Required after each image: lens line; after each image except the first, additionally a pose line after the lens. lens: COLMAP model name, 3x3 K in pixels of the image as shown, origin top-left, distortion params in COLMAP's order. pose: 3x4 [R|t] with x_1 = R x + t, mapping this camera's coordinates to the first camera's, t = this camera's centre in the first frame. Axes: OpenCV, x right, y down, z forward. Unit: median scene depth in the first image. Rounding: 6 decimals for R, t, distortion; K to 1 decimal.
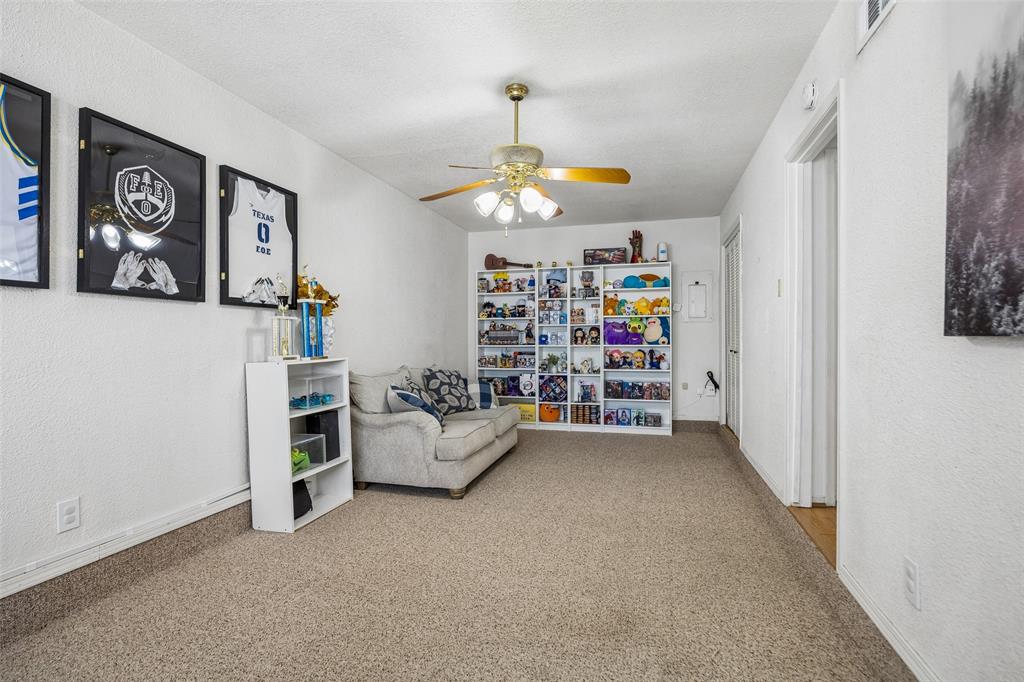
lens RADIAL K [[516.2, 0, 513.8], [0, 516.2, 340.2], [0, 0, 1]] dist [-0.002777, -0.001019]
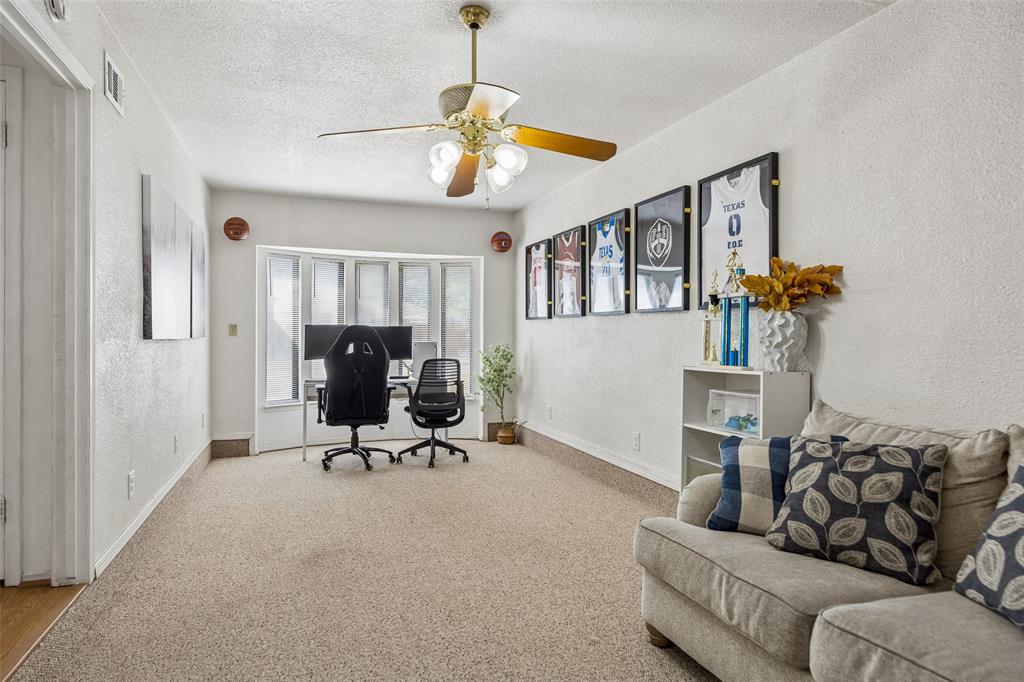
lens RADIAL K [[580.3, 0, 514.2], [0, 580.3, 337.7], [0, 0, 1]] dist [-0.000212, -0.000233]
pose [[-0.814855, -0.000121, -0.579664, 0.426556], [-0.005851, 0.999951, 0.008016, -0.016909], [0.579635, 0.009924, -0.814816, 1.639489]]
